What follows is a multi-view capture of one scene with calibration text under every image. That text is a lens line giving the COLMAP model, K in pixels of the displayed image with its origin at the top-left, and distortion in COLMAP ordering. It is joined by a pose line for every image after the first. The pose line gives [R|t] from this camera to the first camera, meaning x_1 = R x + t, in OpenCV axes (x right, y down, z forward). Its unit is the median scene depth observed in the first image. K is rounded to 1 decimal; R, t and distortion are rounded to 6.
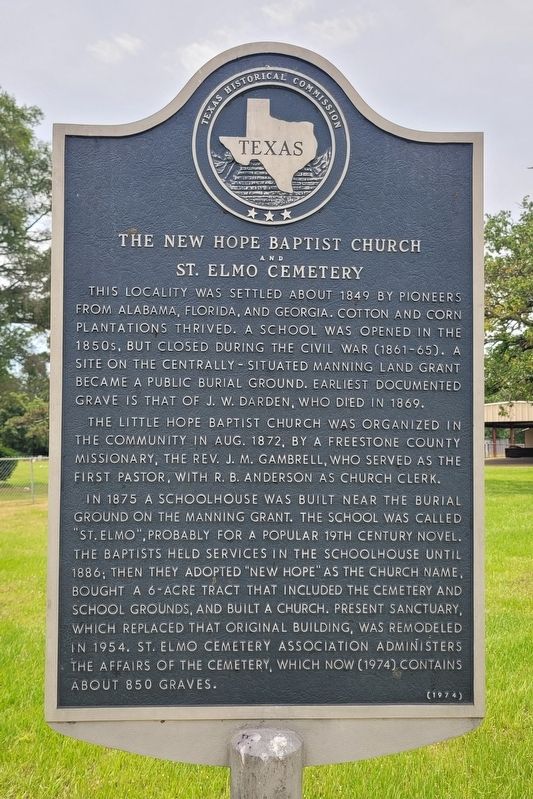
lens RADIAL K [[711.8, 0, 266.4], [0, 711.8, 409.1], [0, 0, 1]] dist [0.037679, 0.002135]
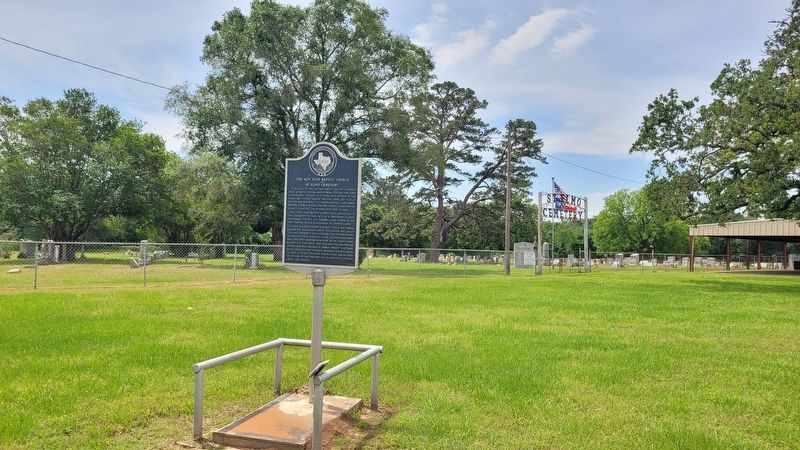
lens RADIAL K [[641.5, 0, 400.0], [0, 641.5, 225.0], [0, 0, 1]] dist [-0.000435, 0.000153]
pose [[0.946988, 0.020541, -0.320610, 2.094266], [-0.018435, 0.999784, 0.009601, 0.050766], [0.320738, -0.003182, 0.947162, -3.347236]]
